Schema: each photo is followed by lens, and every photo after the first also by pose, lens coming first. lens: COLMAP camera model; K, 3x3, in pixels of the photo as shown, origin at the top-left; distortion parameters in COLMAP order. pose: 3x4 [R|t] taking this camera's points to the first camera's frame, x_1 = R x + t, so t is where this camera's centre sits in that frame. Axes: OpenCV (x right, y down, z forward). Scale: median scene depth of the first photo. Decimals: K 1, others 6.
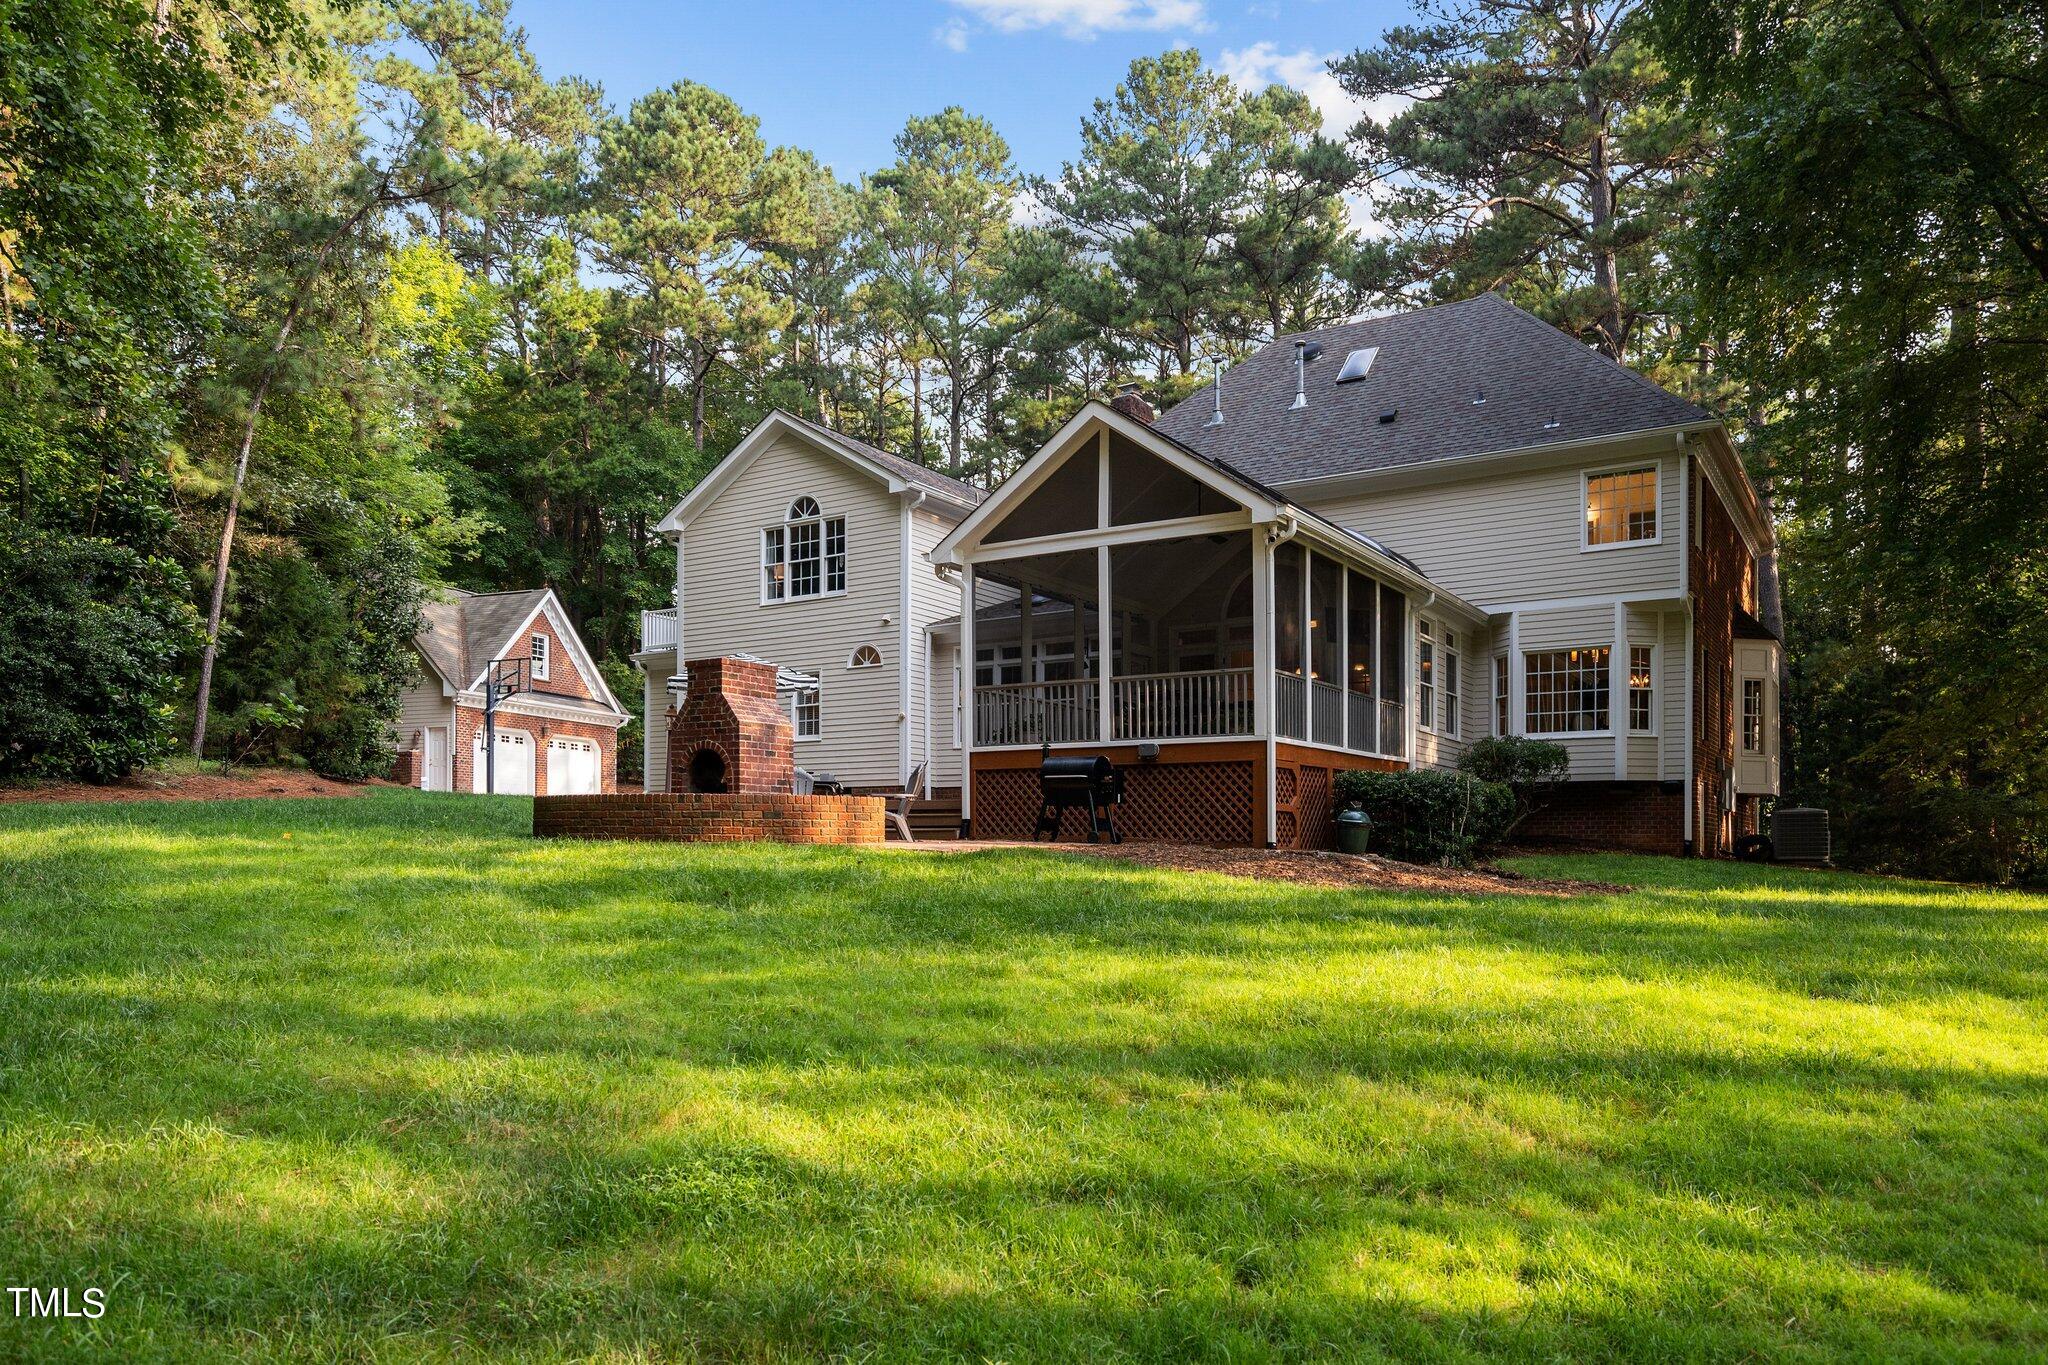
lens RADIAL K [[1374.1, 0, 1027.1], [0, 1374.1, 816.8], [0, 0, 1]] dist [0.031105, -0.001654]
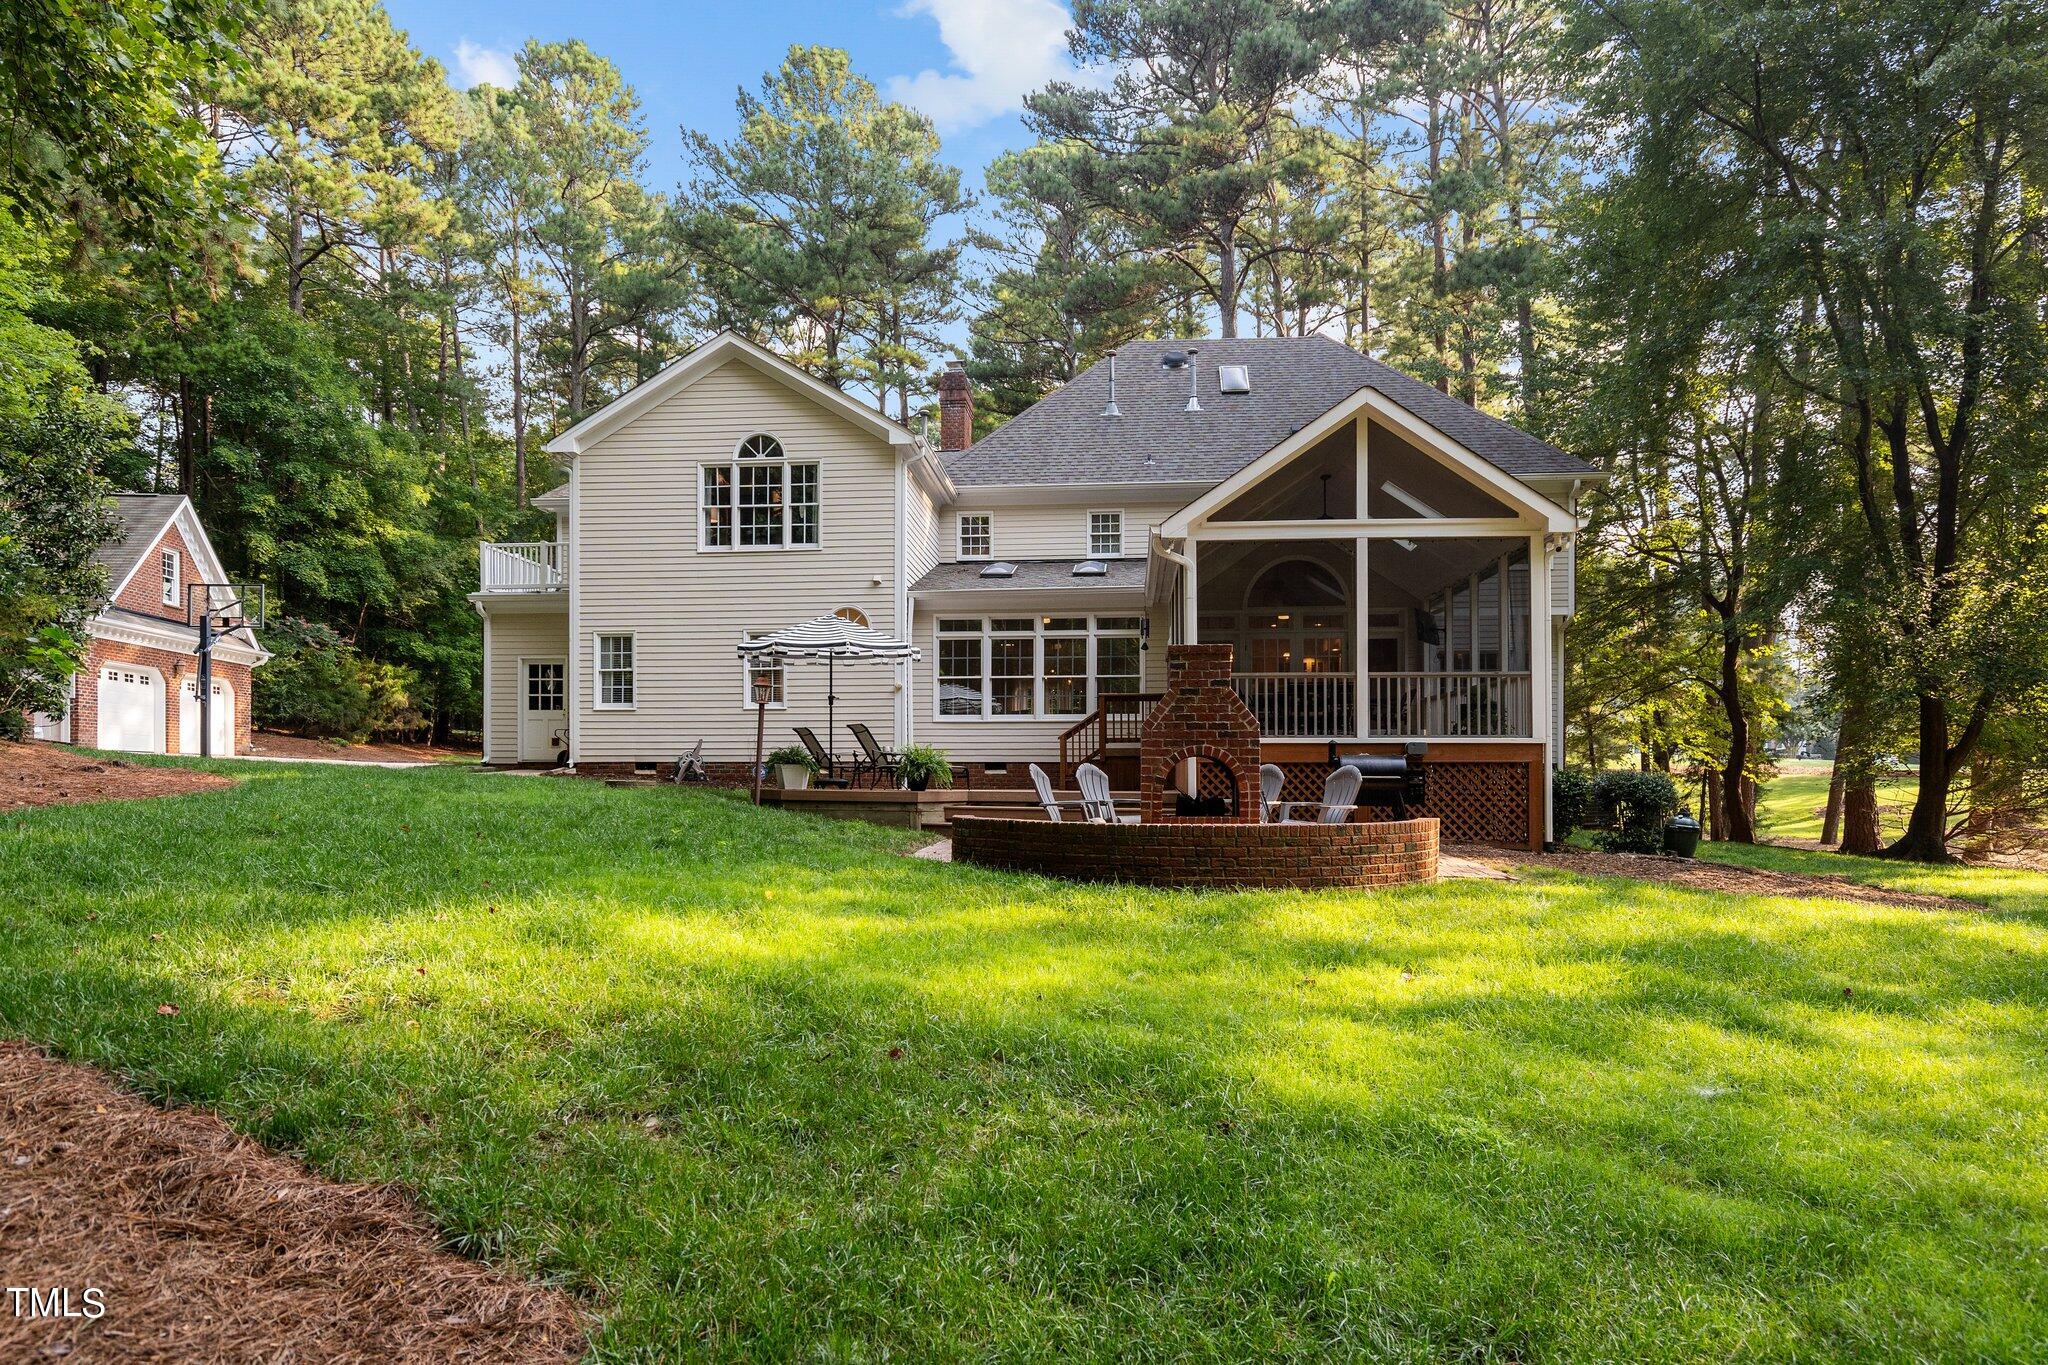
lens RADIAL K [[1169.4, 0, 1020.9], [0, 1169.4, 771.0], [0, 0, 1]] dist [0.014195, 0.001595]
pose [[0.892058, -0.001235, 0.451919, -0.354135], [-0.007652, 0.999812, 0.017835, -0.029226], [-0.451856, -0.019368, 0.891881, 0.242327]]
